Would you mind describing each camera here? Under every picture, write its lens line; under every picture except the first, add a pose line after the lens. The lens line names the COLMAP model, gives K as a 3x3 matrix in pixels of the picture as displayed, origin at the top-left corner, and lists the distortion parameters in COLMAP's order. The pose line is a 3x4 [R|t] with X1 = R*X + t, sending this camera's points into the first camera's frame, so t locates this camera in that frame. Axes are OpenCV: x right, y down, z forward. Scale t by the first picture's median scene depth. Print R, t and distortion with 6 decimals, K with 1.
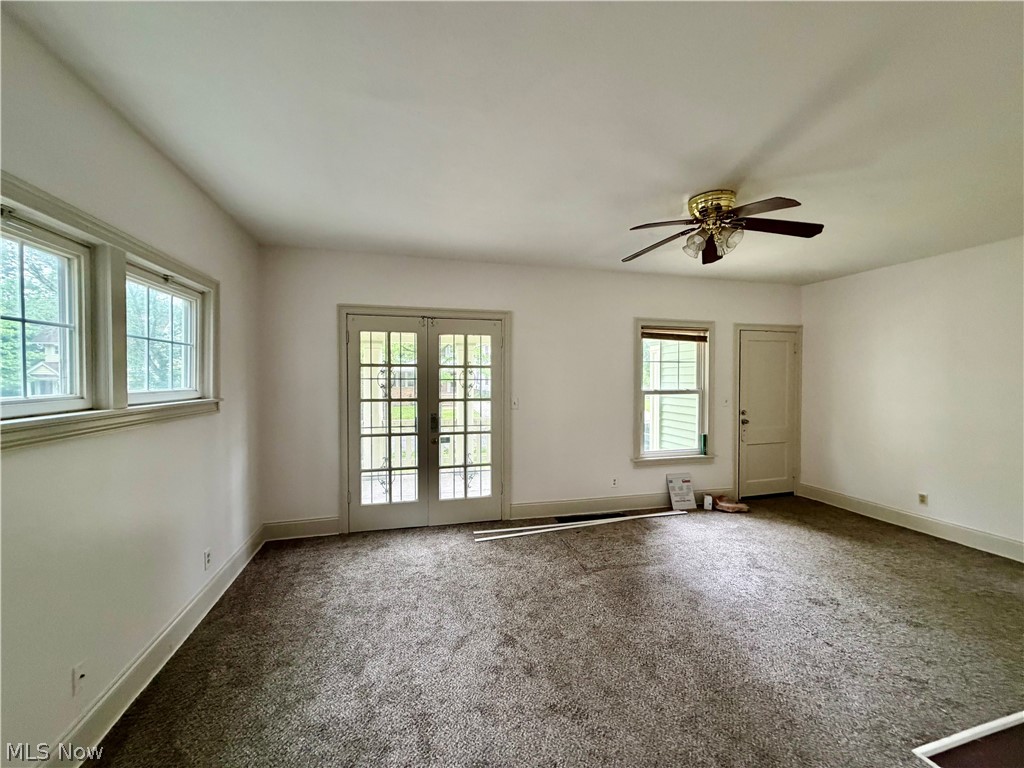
lens RADIAL K [[409.8, 0, 509.1], [0, 409.8, 385.8], [0, 0, 1]] dist [-0.001188, 0.000467]
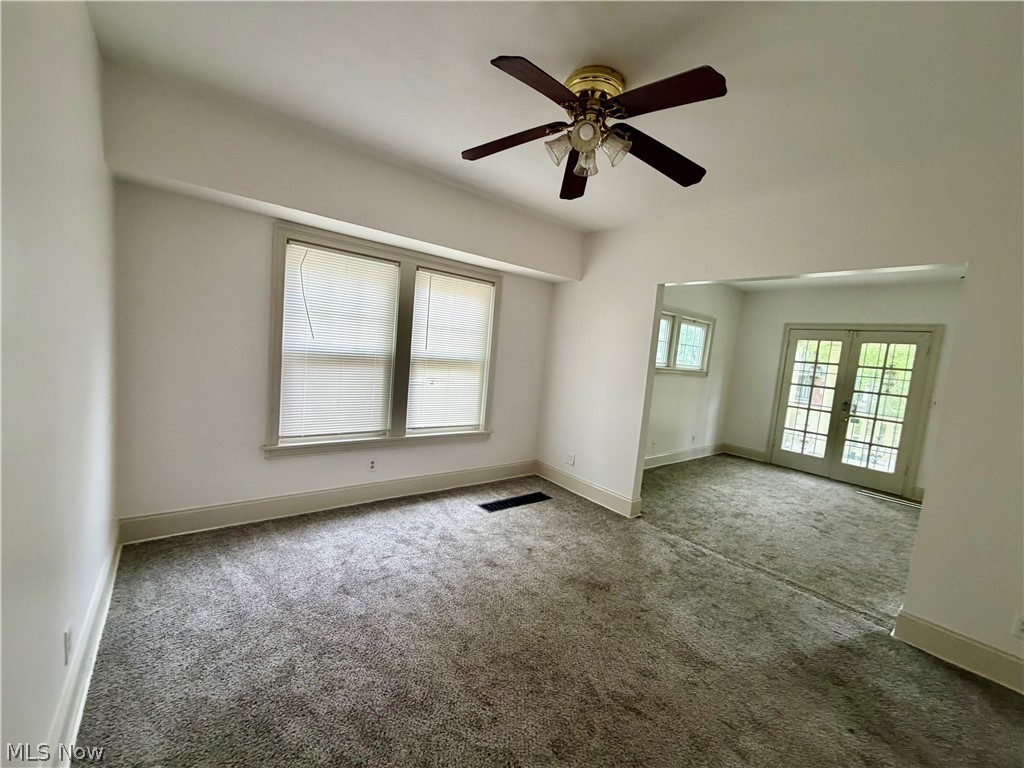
lens RADIAL K [[409.8, 0, 508.5], [0, 409.8, 383.2], [0, 0, 1]] dist [-0.001188, 0.000467]
pose [[0.412782, 0.114520, -0.903602, 0.663317], [-0.108533, 0.991180, 0.076040, 0.034638], [0.904340, 0.066682, 0.421571, -0.703233]]
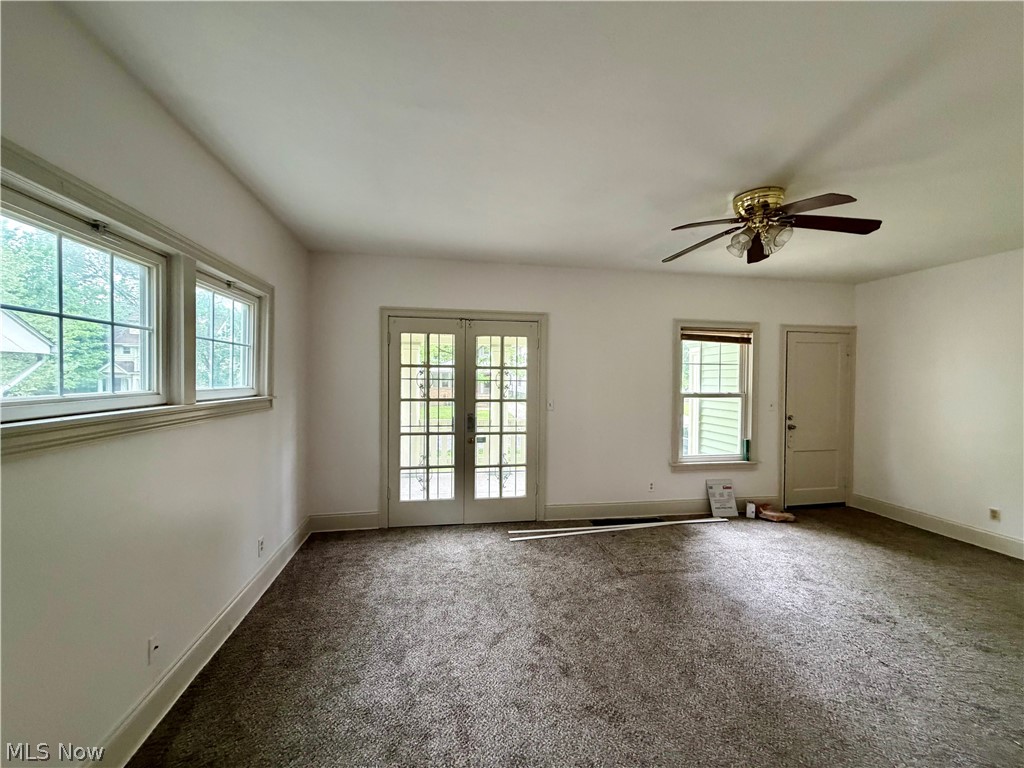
lens RADIAL K [[409.8, 0, 508.6], [0, 409.8, 385.9], [0, 0, 1]] dist [-0.001188, 0.000467]
pose [[0.996671, 0.009835, -0.080928, -0.008634], [-0.010092, 0.999945, -0.002769, 0.000617], [0.080896, 0.003577, 0.996716, -0.008851]]
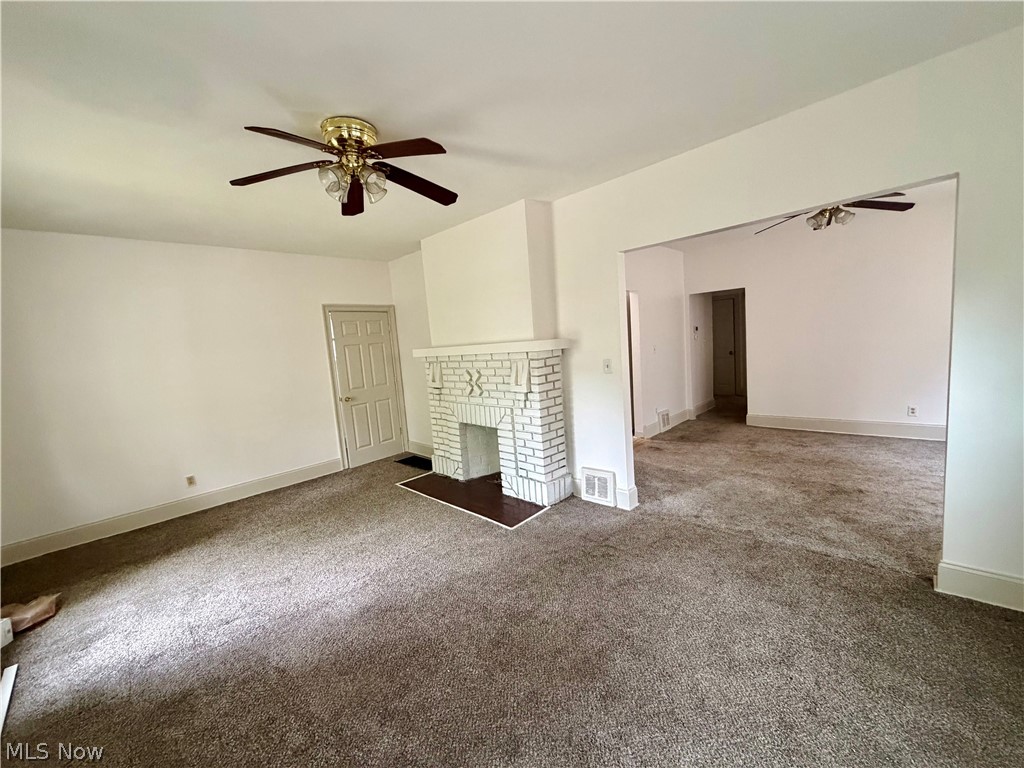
lens RADIAL K [[409.8, 0, 480.4], [0, 409.8, 390.9], [0, 0, 1]] dist [-0.001188, 0.000467]
pose [[-0.479806, -0.073295, 0.874308, -0.301997], [0.097234, 0.985924, 0.136013, -0.030284], [-0.871970, 0.150272, -0.465926, 0.924808]]
